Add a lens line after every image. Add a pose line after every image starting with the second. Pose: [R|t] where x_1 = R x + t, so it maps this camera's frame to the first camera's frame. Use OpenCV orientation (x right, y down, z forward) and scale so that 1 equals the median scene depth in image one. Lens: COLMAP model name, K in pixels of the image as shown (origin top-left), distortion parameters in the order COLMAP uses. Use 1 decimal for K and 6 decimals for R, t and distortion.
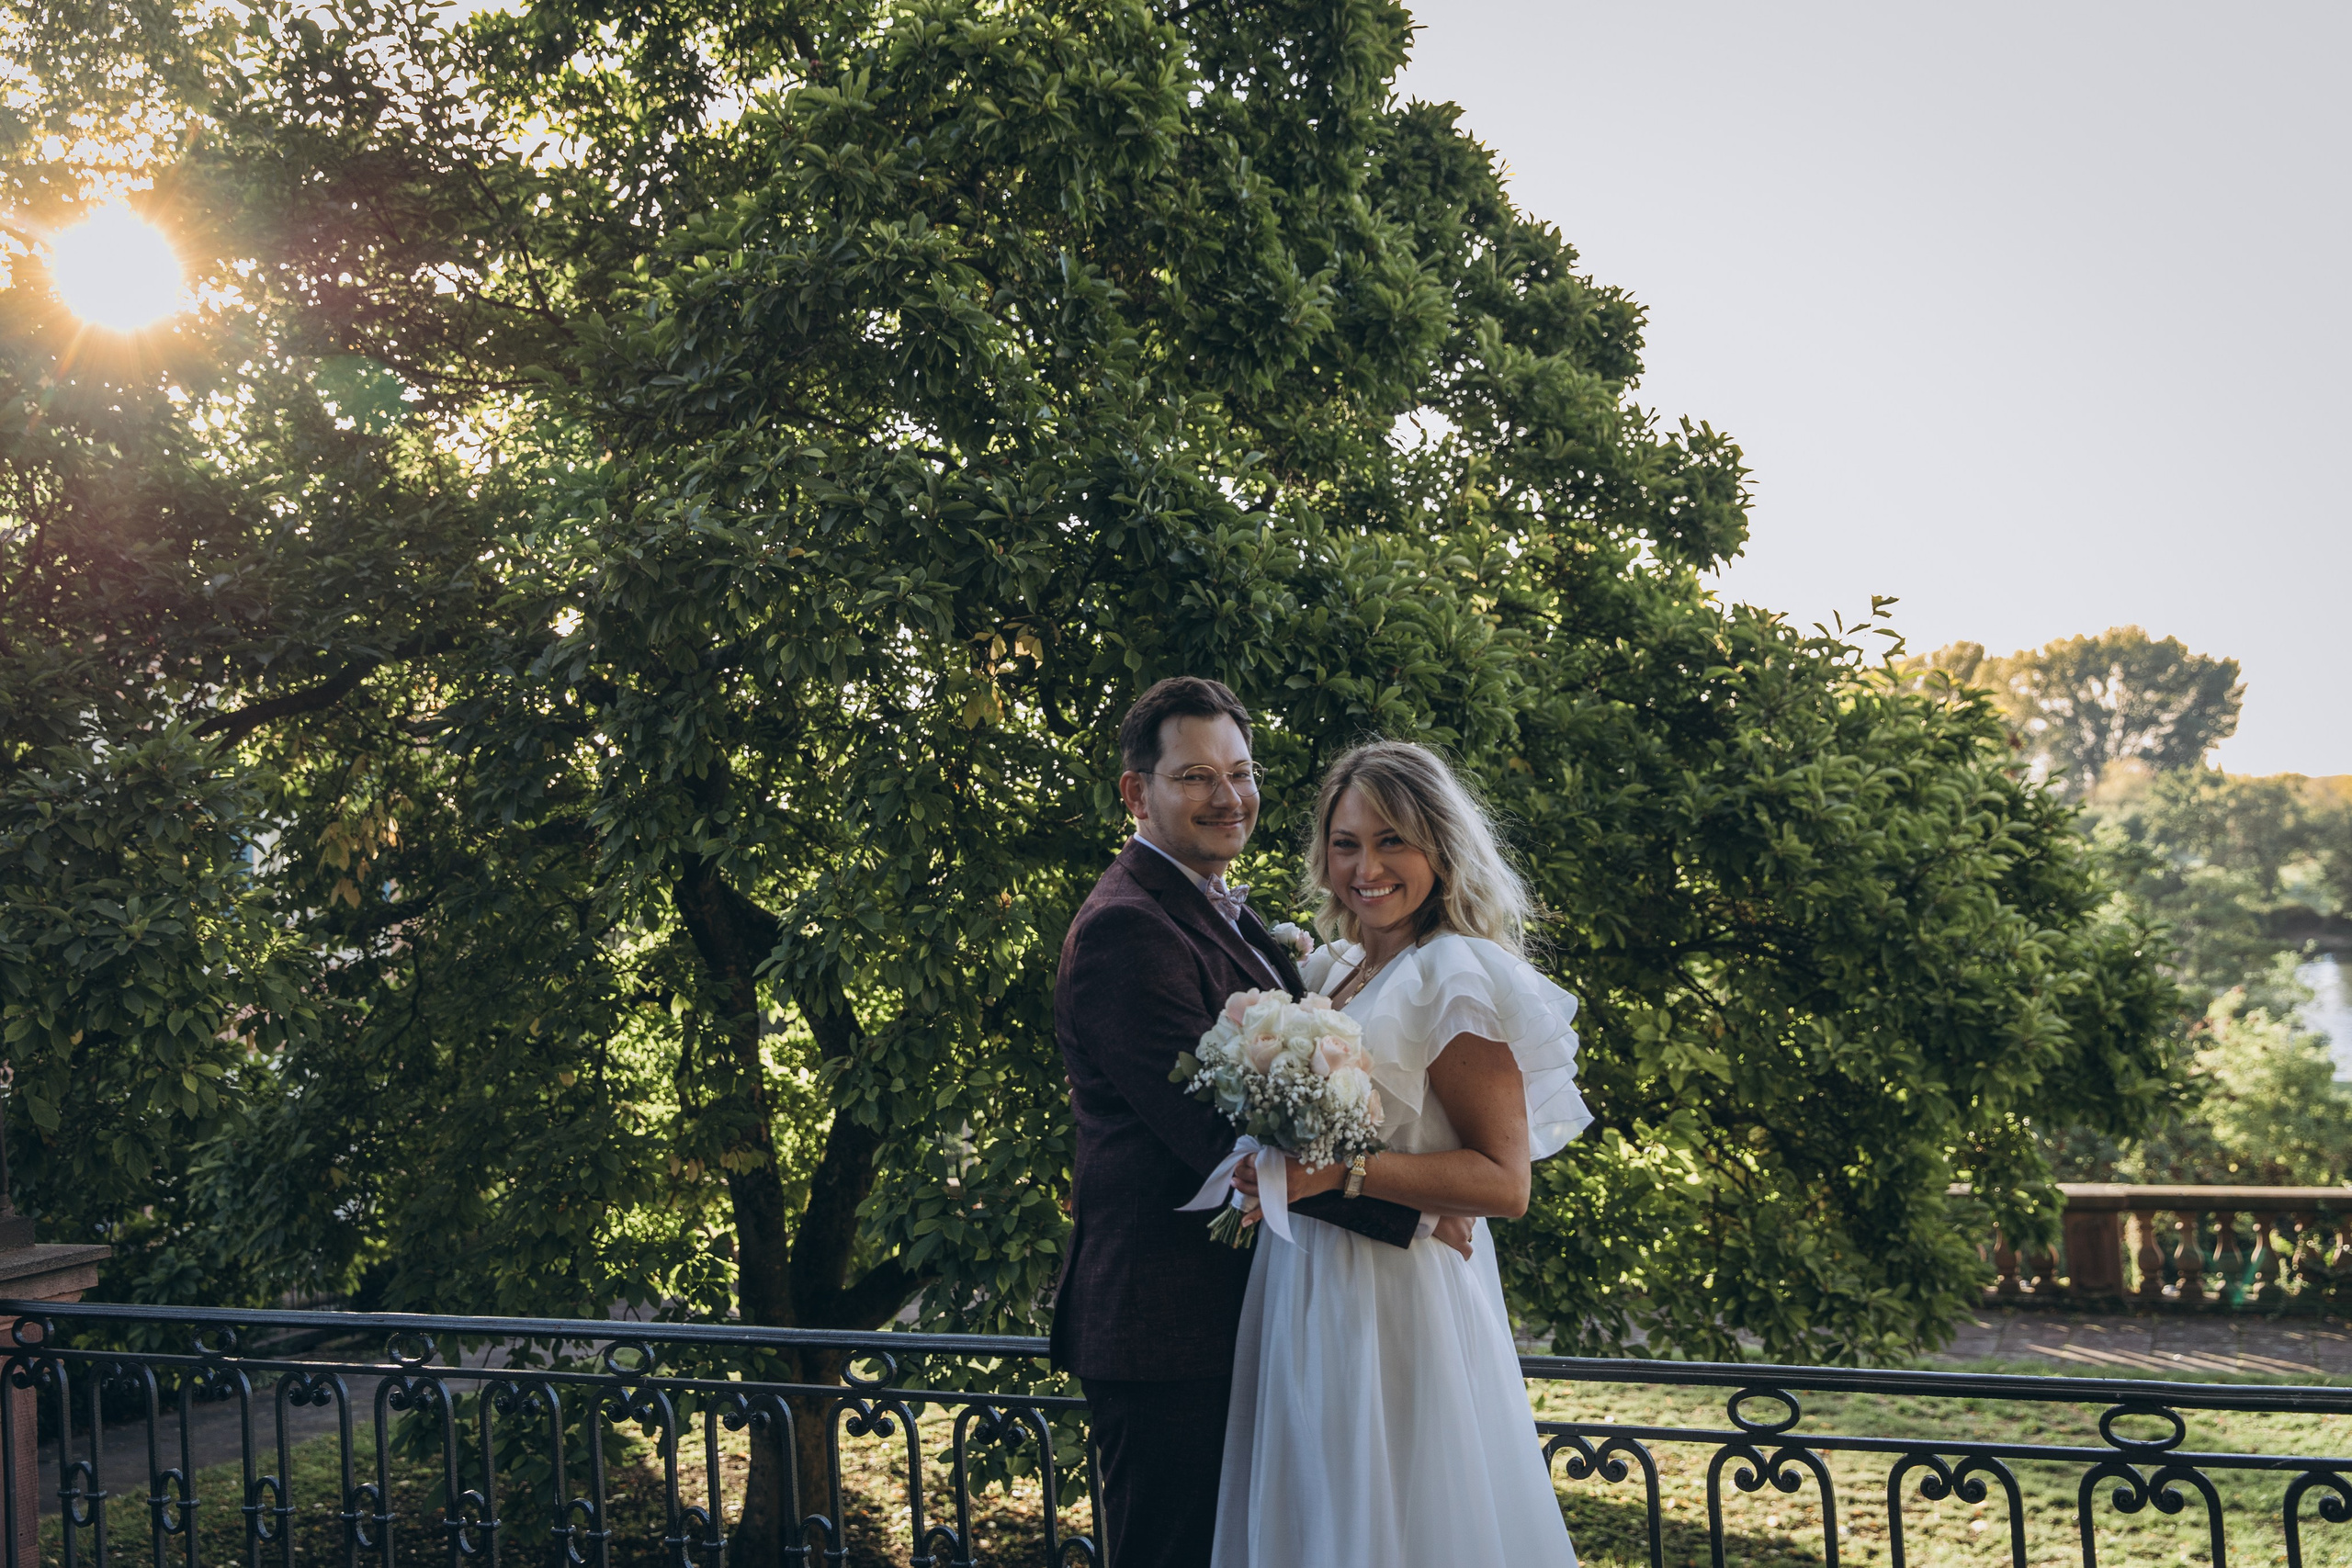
lens RADIAL K [[2350.9, 0, 1176.0], [0, 2350.9, 784.0], [0, 0, 1]] dist [0.002835, -0.011089]
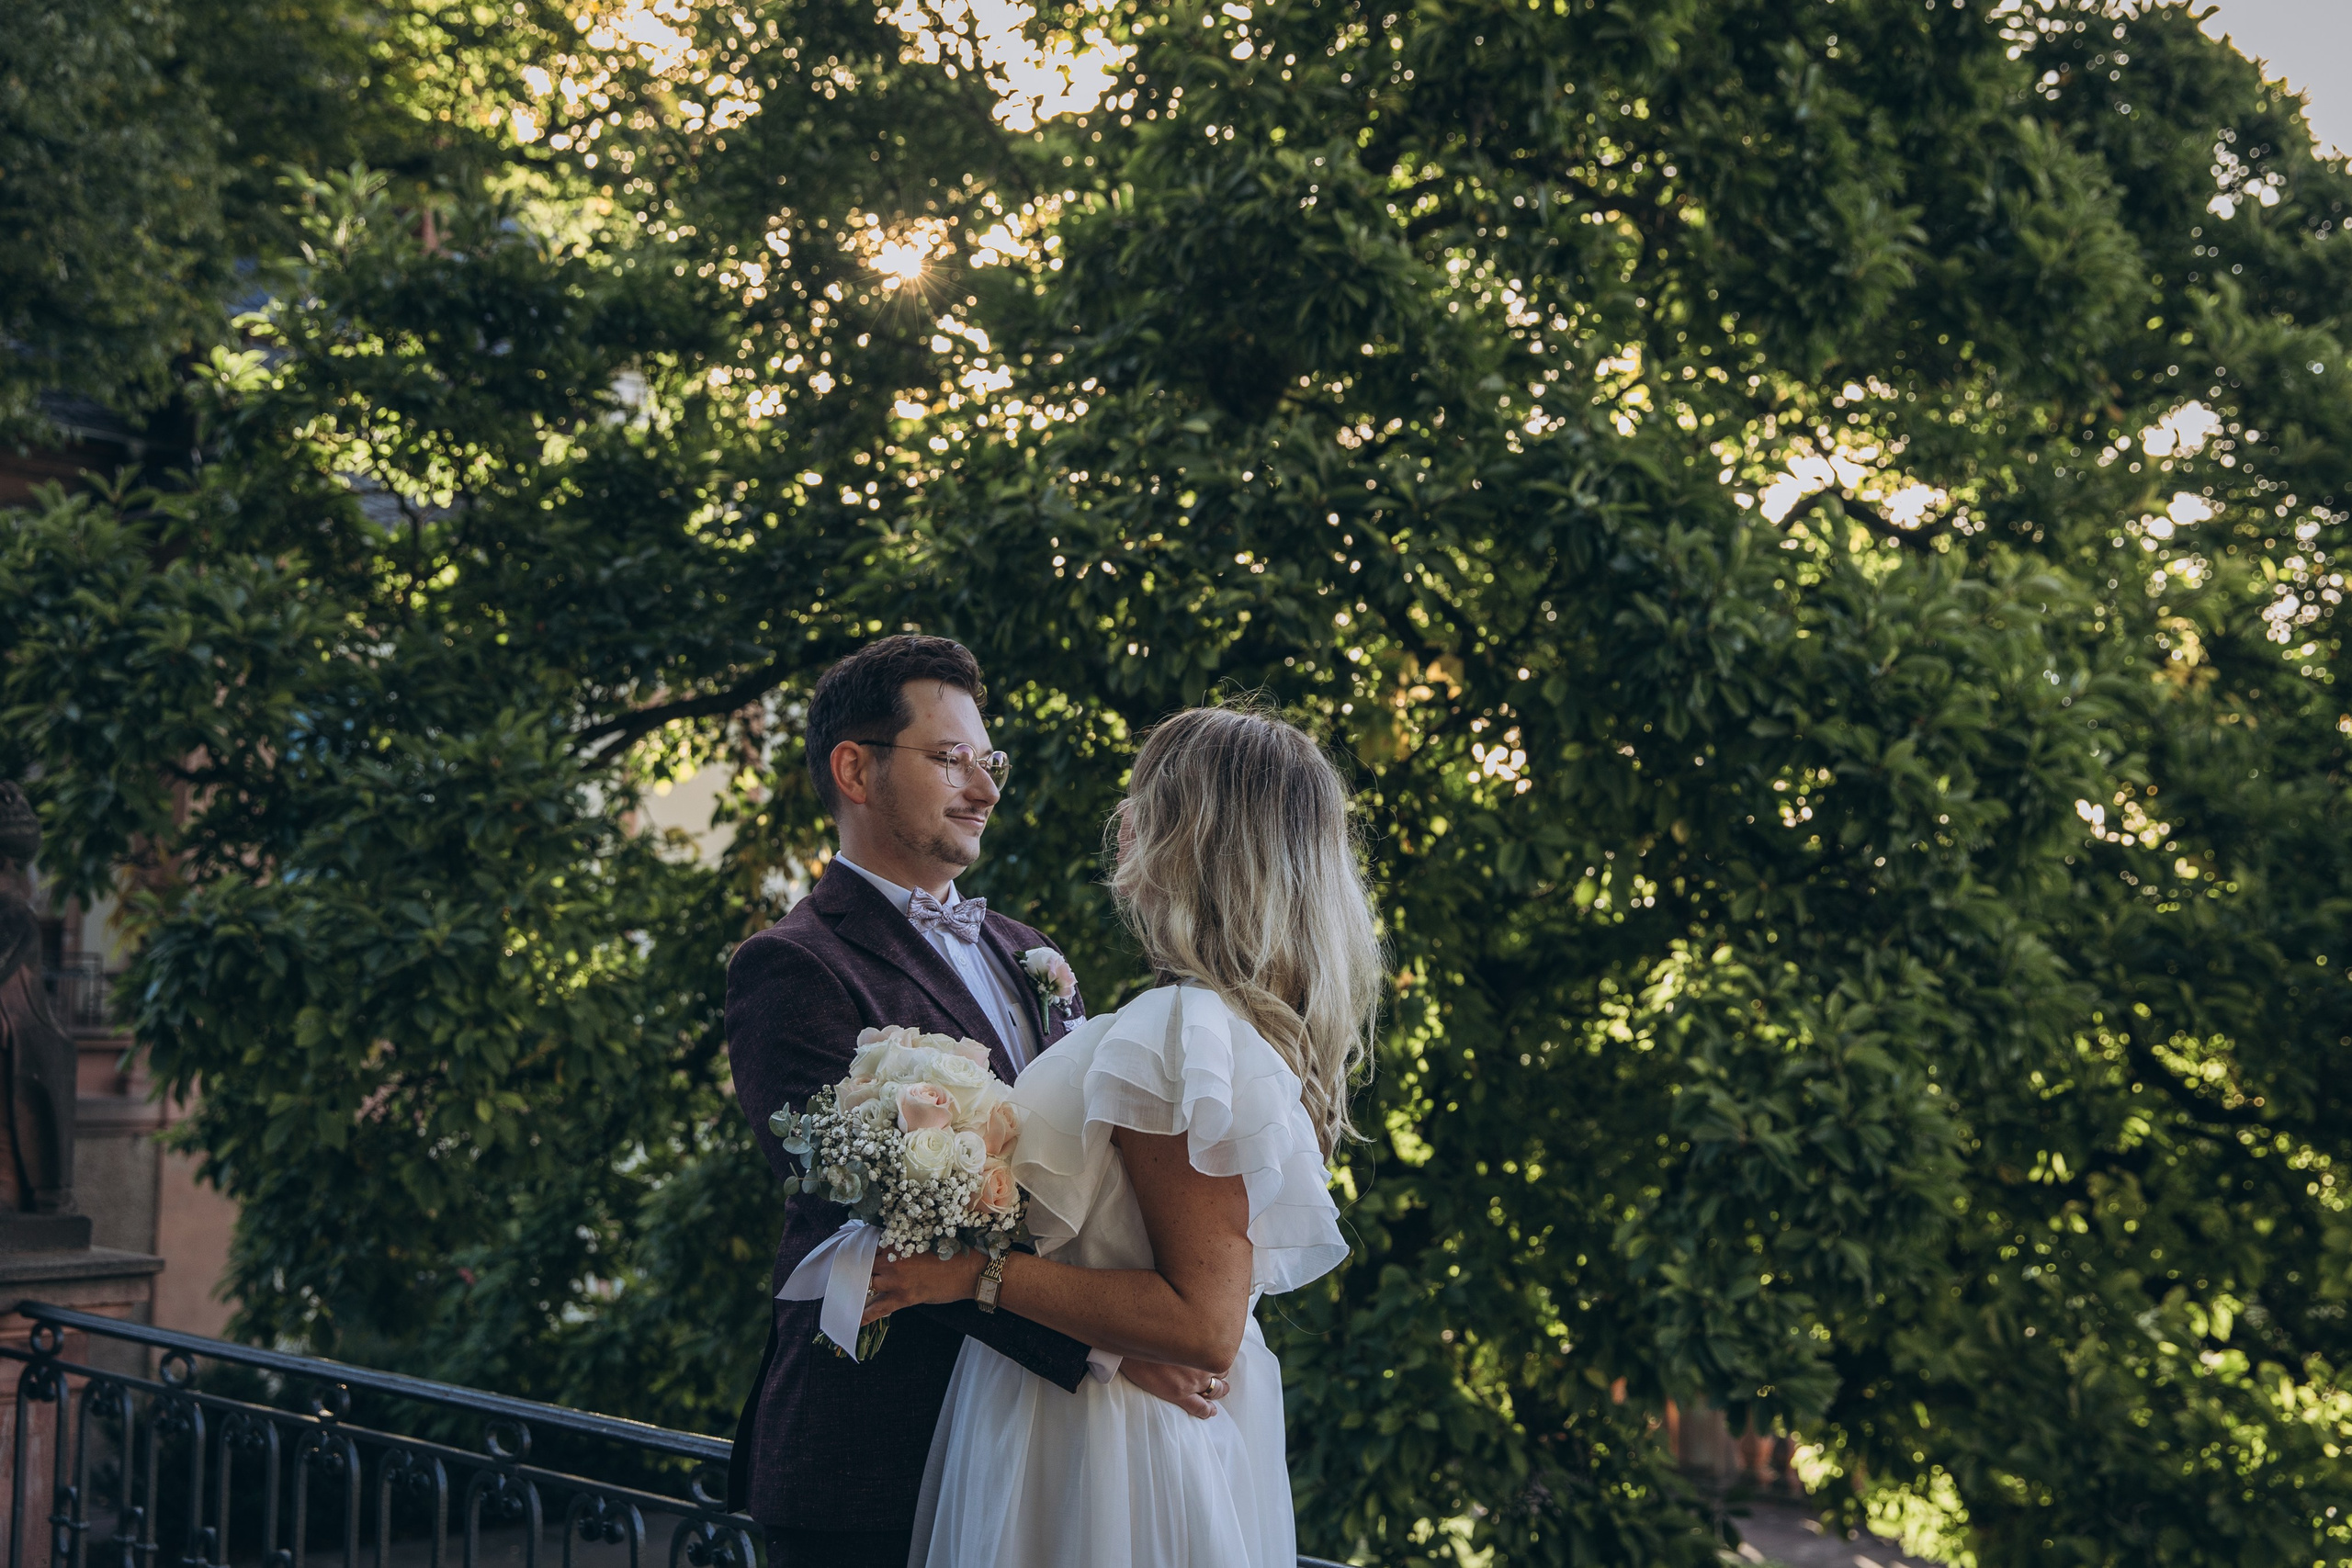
lens RADIAL K [[2809.8, 0, 1174.9], [0, 2809.8, 795.3], [0, 0, 1]] dist [0.007053, -0.000004]
pose [[0.945100, 0.055842, -0.321974, 0.163058], [-0.064919, 0.997737, -0.017514, 0.007669], [0.320267, 0.037455, 0.946586, 0.057830]]
